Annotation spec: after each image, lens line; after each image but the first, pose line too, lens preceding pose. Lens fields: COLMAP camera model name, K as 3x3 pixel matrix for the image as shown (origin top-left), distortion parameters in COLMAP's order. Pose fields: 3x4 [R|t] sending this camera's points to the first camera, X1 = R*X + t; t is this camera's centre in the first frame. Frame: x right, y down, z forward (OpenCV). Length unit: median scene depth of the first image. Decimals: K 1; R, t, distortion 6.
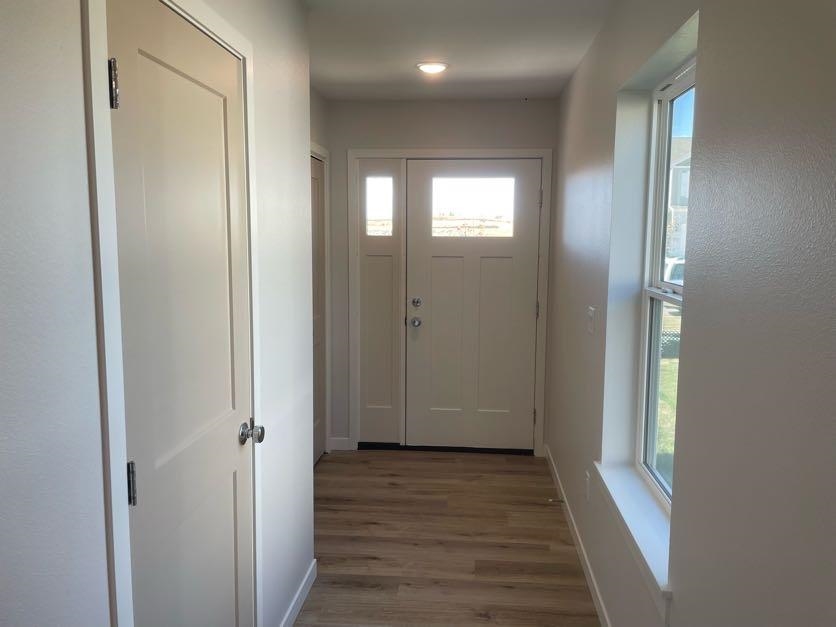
lens RADIAL K [[630.6, 0, 416.0], [0, 630.6, 314.8], [0, 0, 1]] dist [0.064307, -0.080215]
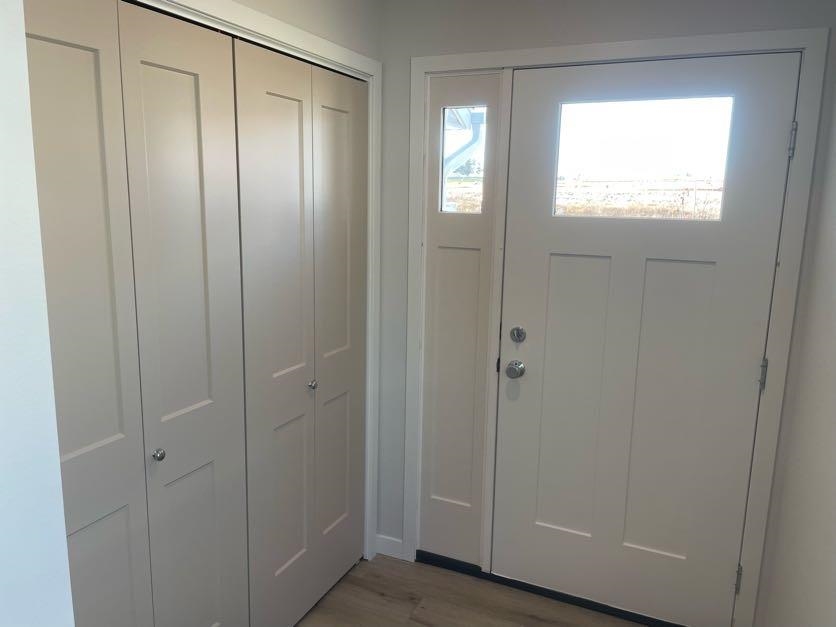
lens RADIAL K [[630.6, 0, 417.3], [0, 630.6, 315.1], [0, 0, 1]] dist [0.064307, -0.080215]
pose [[0.944520, 0.071756, -0.320521, 0.093514], [-0.049843, 0.995856, 0.076065, -0.074923], [0.324651, -0.055869, 0.944182, 0.446568]]
